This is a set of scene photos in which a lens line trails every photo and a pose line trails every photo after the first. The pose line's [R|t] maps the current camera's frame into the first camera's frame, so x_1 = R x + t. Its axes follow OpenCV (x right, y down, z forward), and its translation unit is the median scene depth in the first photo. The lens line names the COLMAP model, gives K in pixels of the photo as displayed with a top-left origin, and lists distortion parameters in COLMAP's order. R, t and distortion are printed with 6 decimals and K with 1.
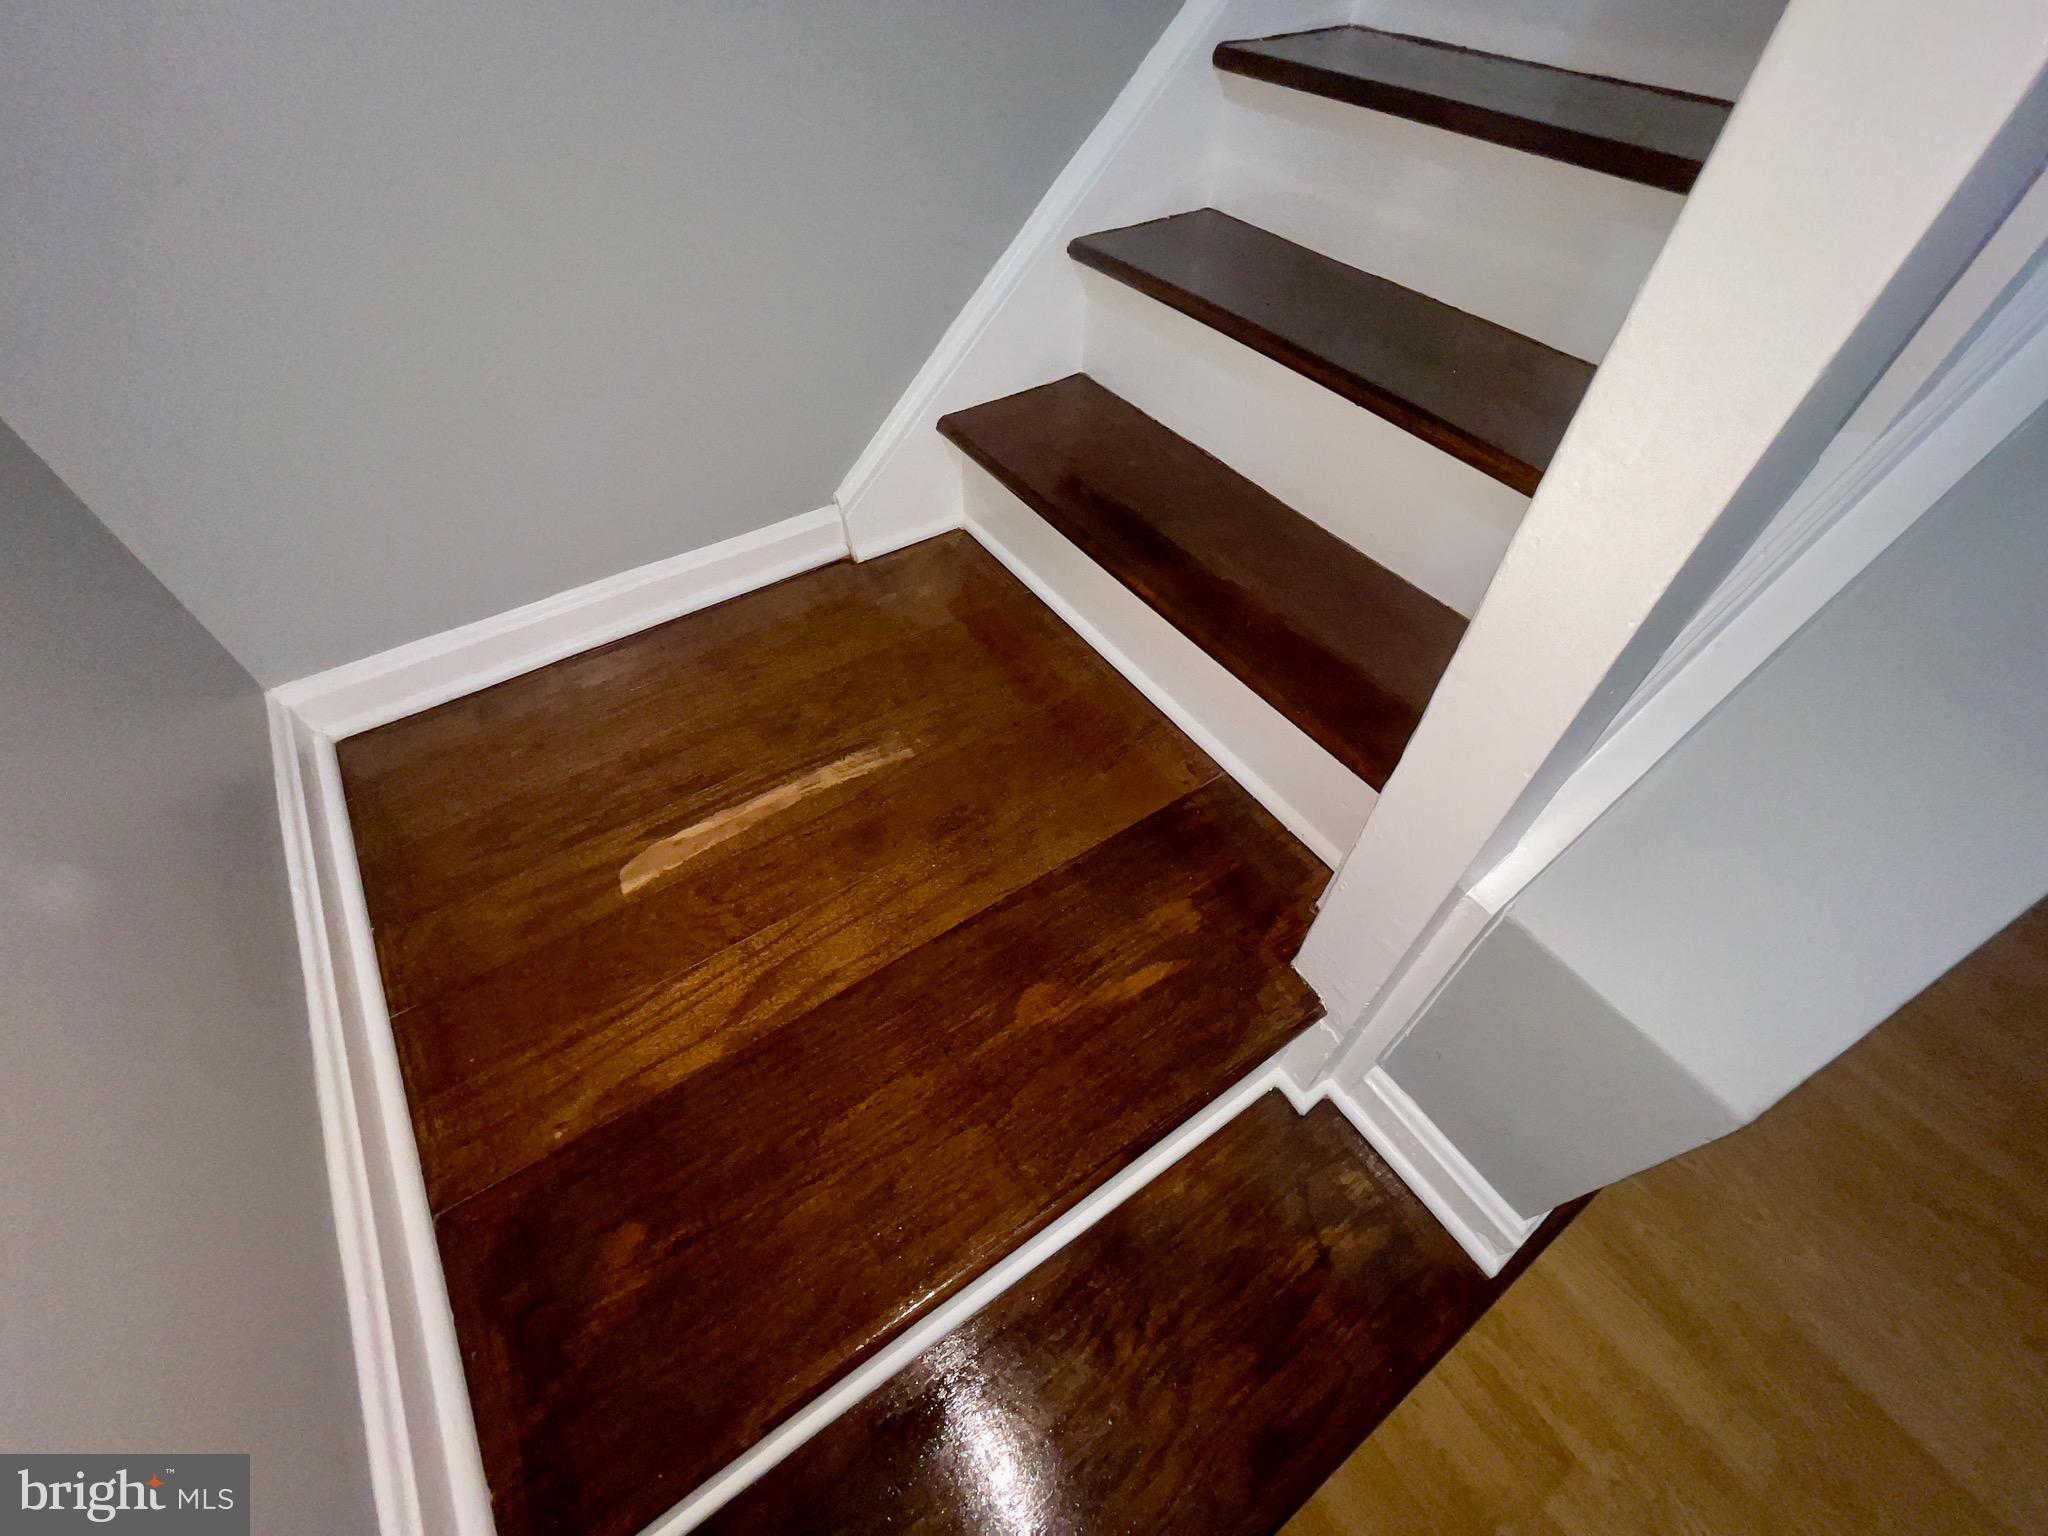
lens RADIAL K [[834.1, 0, 1018.4], [0, 834.1, 763.4], [0, 0, 1]] dist [-0.018413, 0.006968]
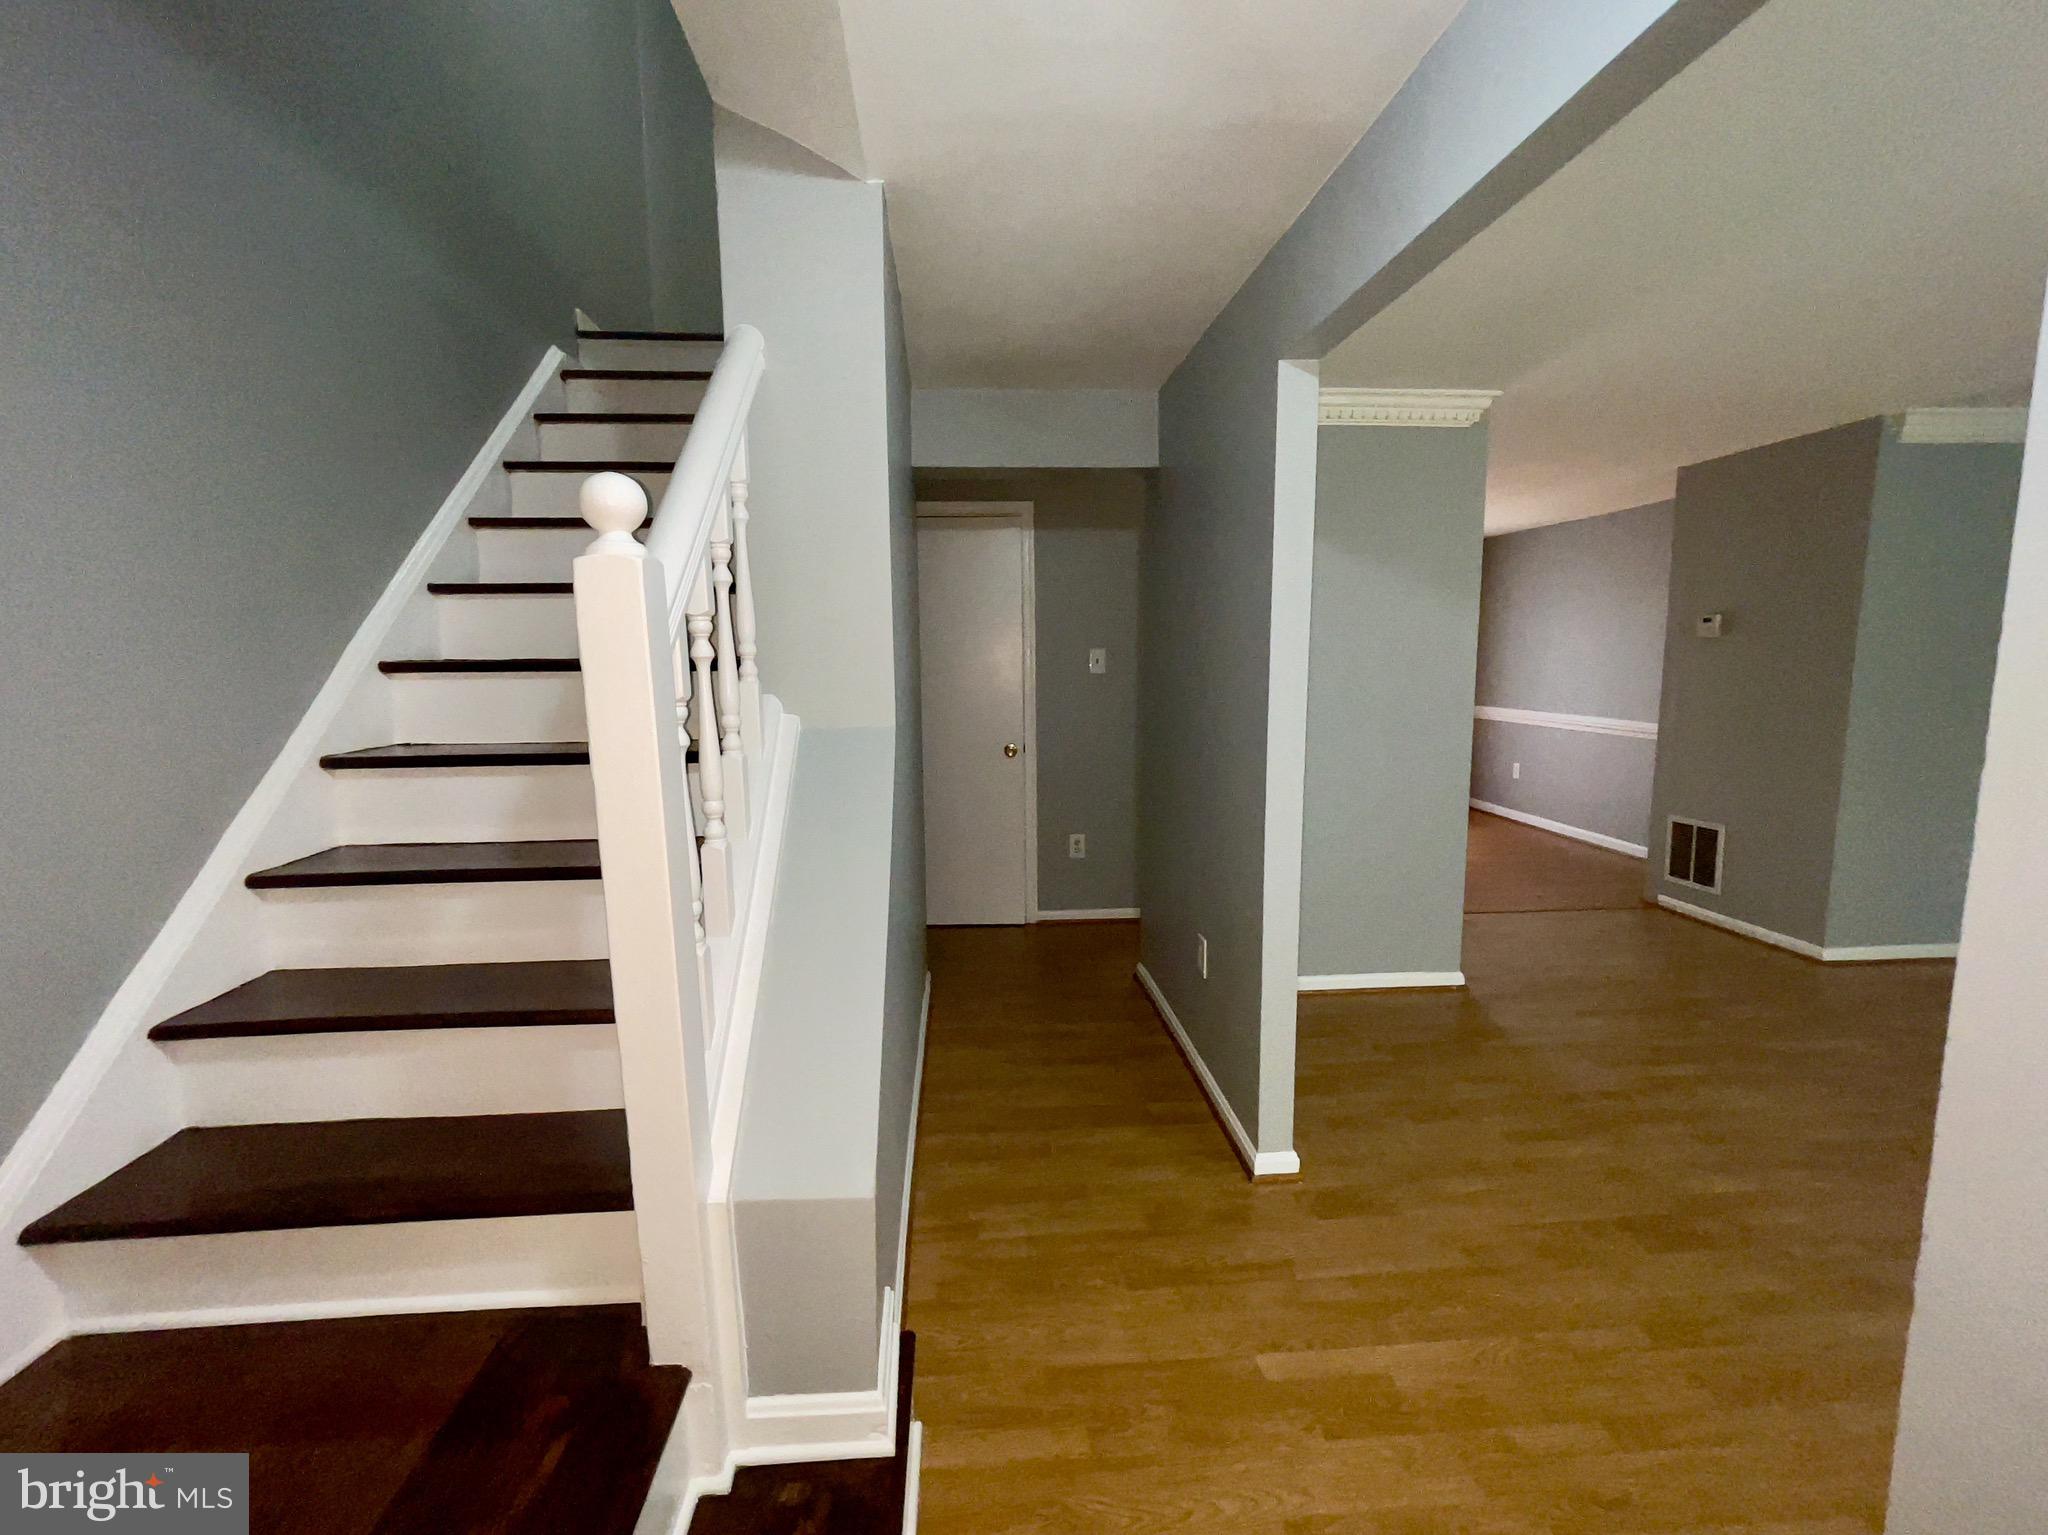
lens RADIAL K [[834.1, 0, 1018.4], [0, 834.1, 762.9], [0, 0, 1]] dist [-0.018413, 0.006968]
pose [[0.463907, -0.120062, 0.877710, -0.408362], [0.678816, 0.684781, -0.265112, 0.303267], [-0.569209, 0.718791, 0.399175, -0.517659]]
